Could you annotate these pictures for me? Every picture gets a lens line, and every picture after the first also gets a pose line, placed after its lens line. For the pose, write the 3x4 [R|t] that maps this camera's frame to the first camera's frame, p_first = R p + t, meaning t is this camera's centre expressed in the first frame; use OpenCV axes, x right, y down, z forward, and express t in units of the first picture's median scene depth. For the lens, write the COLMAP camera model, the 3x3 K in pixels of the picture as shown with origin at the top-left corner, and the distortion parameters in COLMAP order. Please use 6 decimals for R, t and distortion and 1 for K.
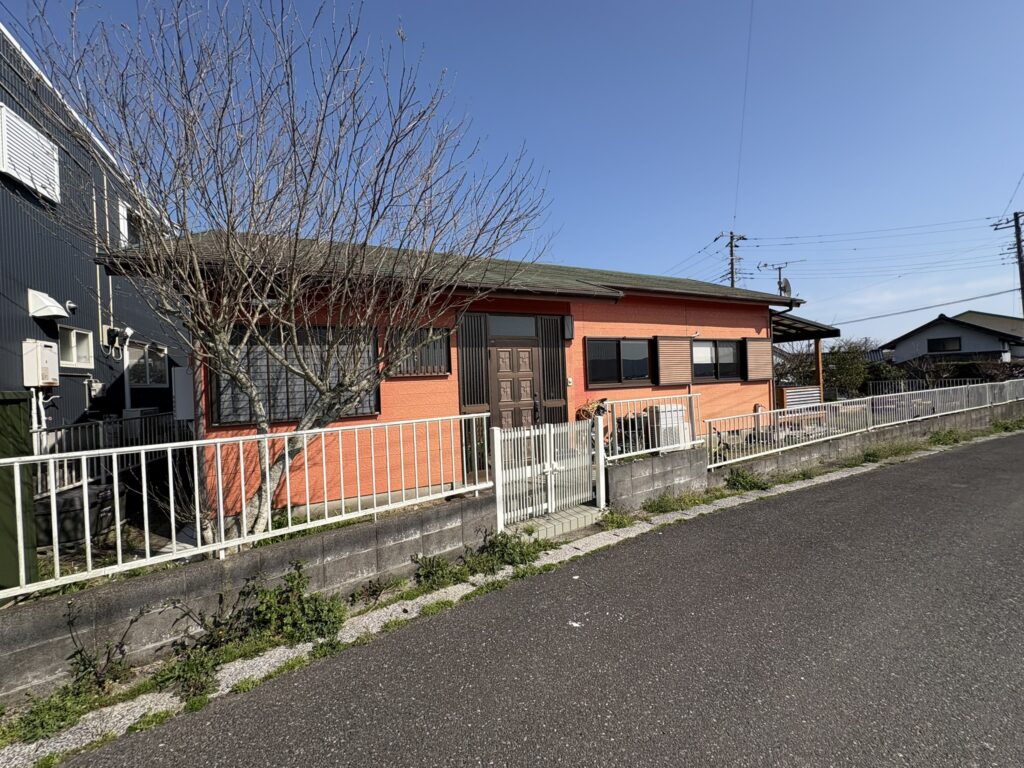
lens RADIAL K [[410.4, 0, 513.2], [0, 410.4, 386.5], [0, 0, 1]] dist [-0.001244, 0.000106]
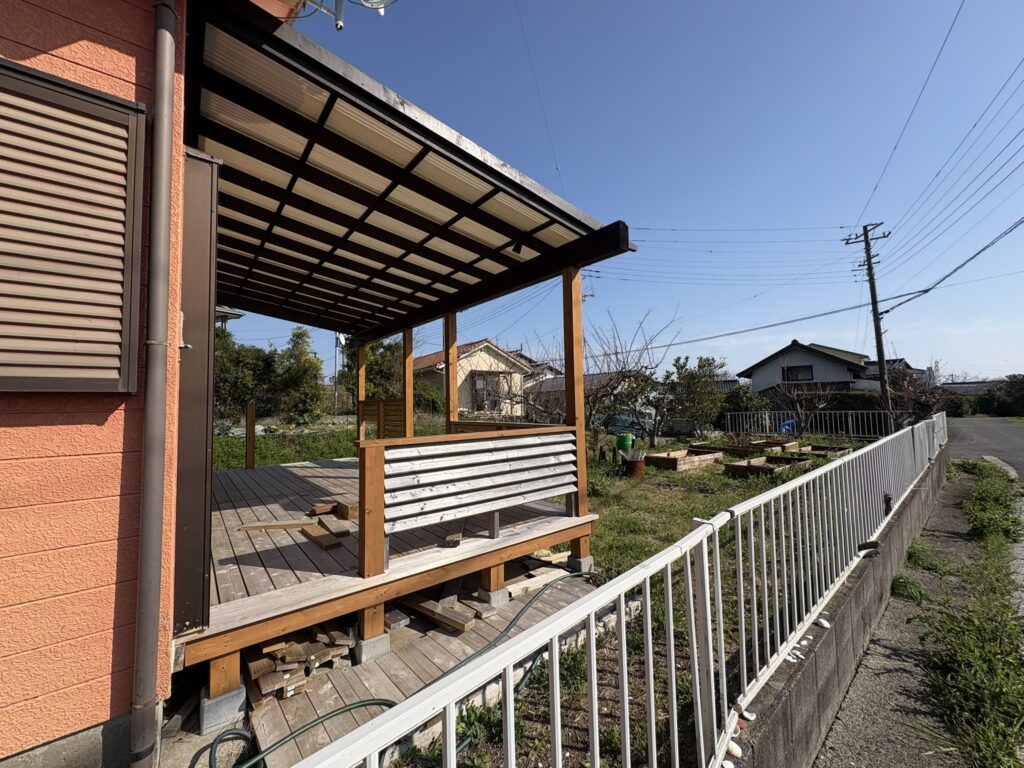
lens RADIAL K [[410.4, 0, 509.1], [0, 410.4, 384.0], [0, 0, 1]] dist [-0.001244, 0.000106]
pose [[0.975171, 0.031591, 0.219188, 0.262088], [-0.017207, 0.997589, -0.067227, -0.005299], [-0.220783, 0.061786, 0.973364, 0.297848]]
